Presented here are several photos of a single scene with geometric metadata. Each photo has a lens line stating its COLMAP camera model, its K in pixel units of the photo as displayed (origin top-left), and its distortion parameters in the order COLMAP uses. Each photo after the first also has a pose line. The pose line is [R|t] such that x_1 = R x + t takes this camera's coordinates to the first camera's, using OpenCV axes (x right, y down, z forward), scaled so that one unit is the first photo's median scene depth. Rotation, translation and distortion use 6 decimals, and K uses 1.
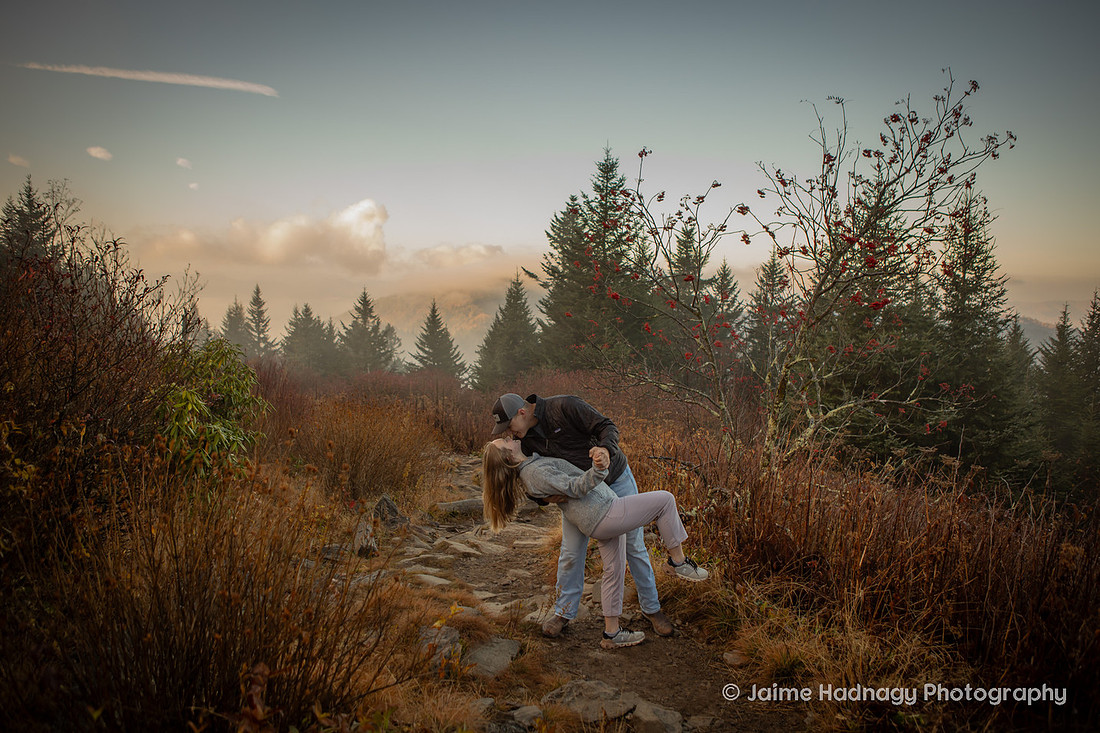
lens RADIAL K [[808.2, 0, 569.4], [0, 808.2, 372.1], [0, 0, 1]] dist [-0.071381, 0.024359]
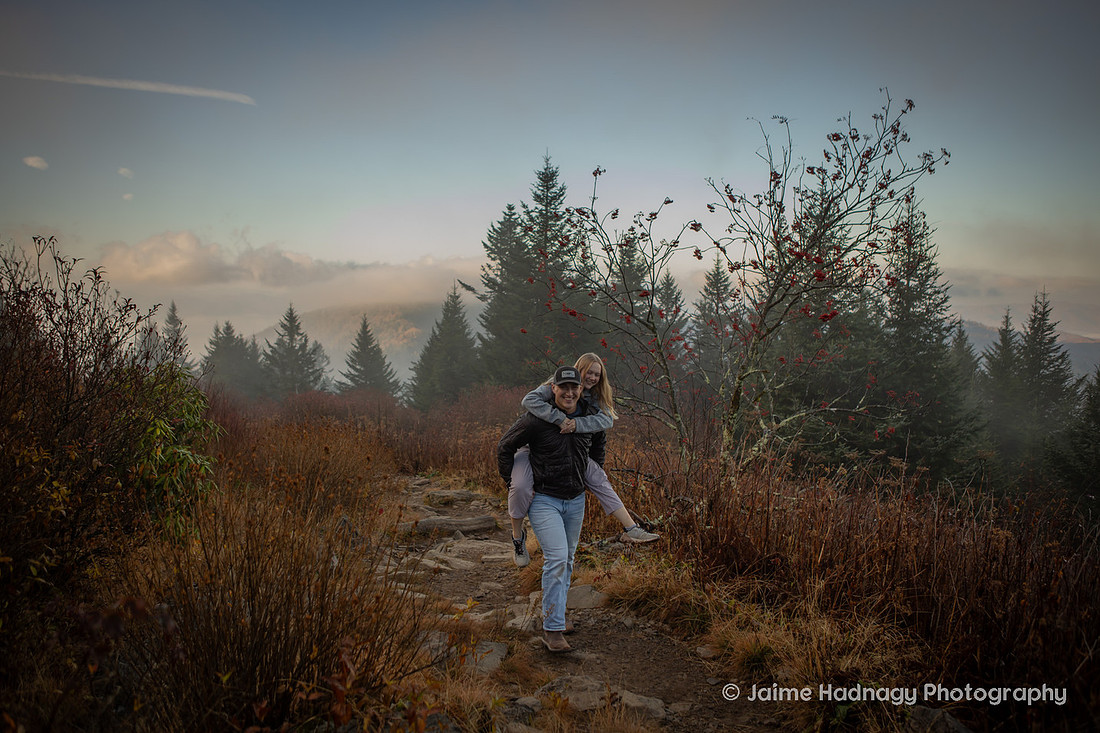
lens RADIAL K [[881.0, 0, 551.5], [0, 881.0, 366.0], [0, 0, 1]] dist [-0.076769, -0.018823]
pose [[0.997565, -0.020855, 0.066552, -0.040510], [0.022447, 0.999477, -0.023272, -0.001450], [-0.066032, 0.024709, 0.997512, -0.091746]]
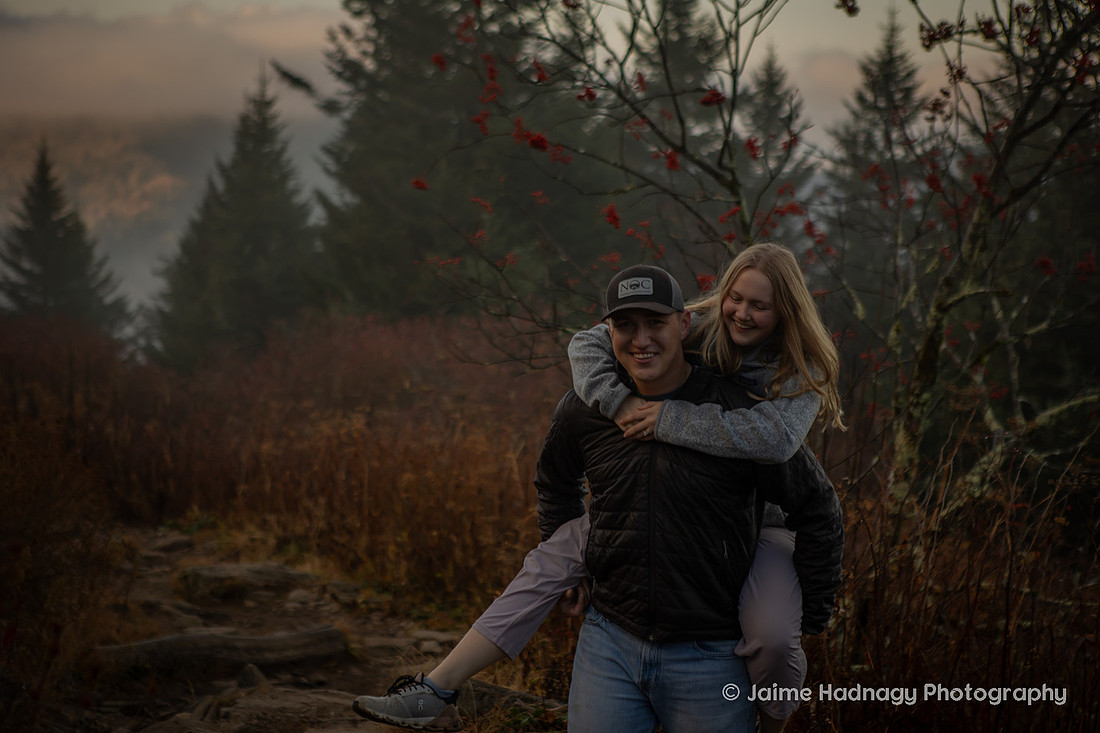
lens RADIAL K [[2125.9, 0, 529.3], [0, 2125.9, 362.7], [0, 0, 1]] dist [0.217292, 0.000000]
pose [[0.996144, -0.005495, 0.087563, -0.042285], [0.003712, 0.999783, 0.020519, -0.001696], [-0.087656, -0.020115, 0.995948, -0.101221]]
